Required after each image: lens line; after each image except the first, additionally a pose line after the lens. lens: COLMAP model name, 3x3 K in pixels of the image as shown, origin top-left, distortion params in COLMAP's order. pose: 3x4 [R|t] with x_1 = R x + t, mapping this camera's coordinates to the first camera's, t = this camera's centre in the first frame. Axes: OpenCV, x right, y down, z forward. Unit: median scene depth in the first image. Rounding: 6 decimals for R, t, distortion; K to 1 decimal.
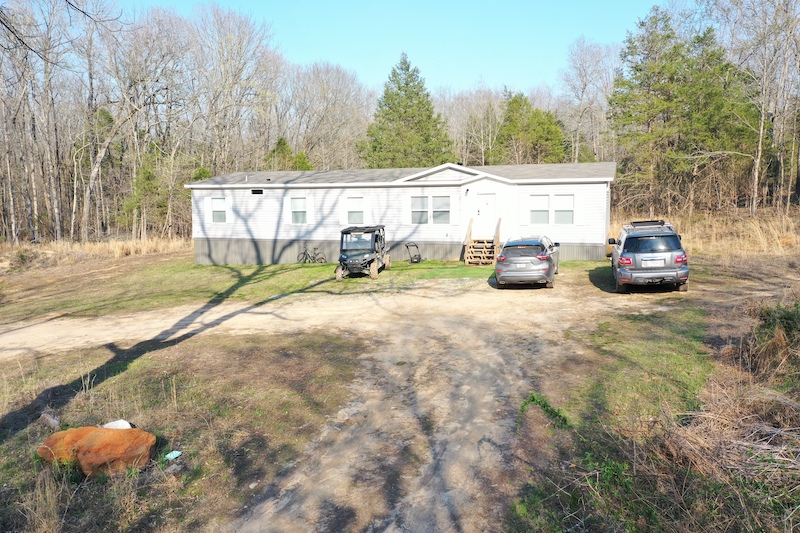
lens RADIAL K [[621.1, 0, 400.0], [0, 621.1, 266.5], [0, 0, 1]] dist [0.007109, -0.004276]
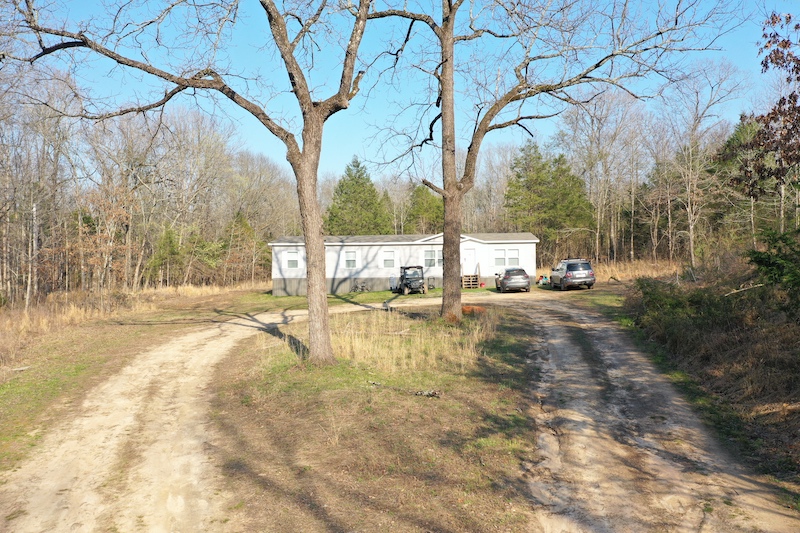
lens RADIAL K [[621.1, 0, 400.0], [0, 621.1, 266.5], [0, 0, 1]] dist [0.007109, -0.004276]
pose [[0.962222, 0.001814, 0.272260, -0.472069], [0.031225, 0.992644, -0.116970, 0.117325], [-0.270470, 0.121052, 0.955088, -0.548041]]
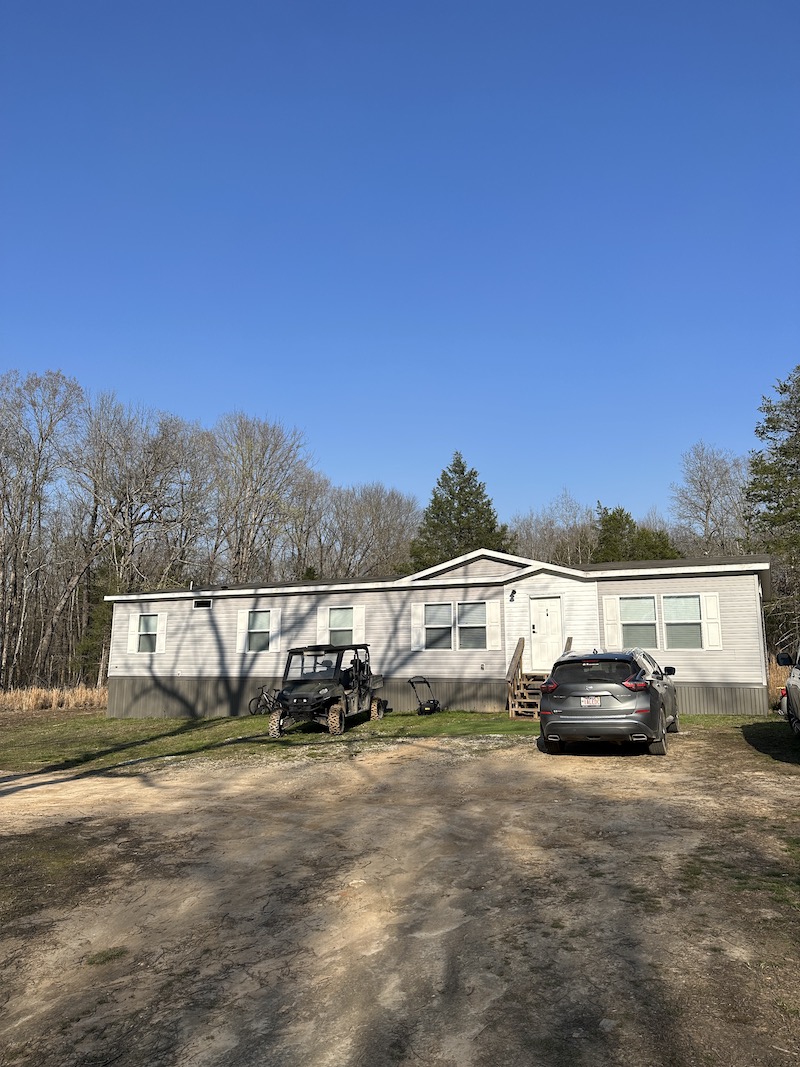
lens RADIAL K [[728.0, 0, 400.0], [0, 728.0, 533.5], [0, 0, 1]] dist [0.069538, -0.001057]
pose [[0.992483, -0.010200, -0.121953, 0.077831], [-0.025027, 0.958543, -0.283848, 0.025597], [0.119793, 0.284767, 0.951082, 0.261638]]
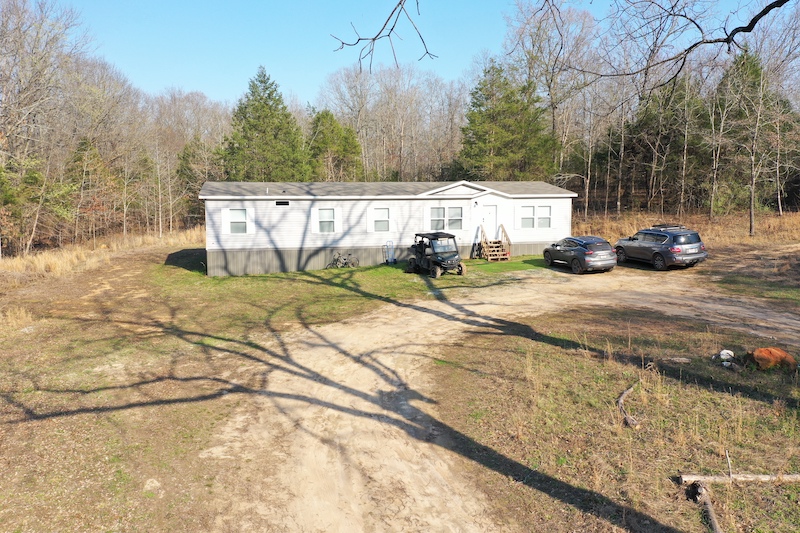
lens RADIAL K [[621.1, 0, 400.0], [0, 621.1, 266.5], [0, 0, 1]] dist [0.007109, -0.004276]
pose [[0.846760, -0.054414, 0.529186, -0.625801], [0.058400, 0.998251, 0.009199, -0.013204], [-0.528760, 0.023115, 0.848456, 0.019218]]
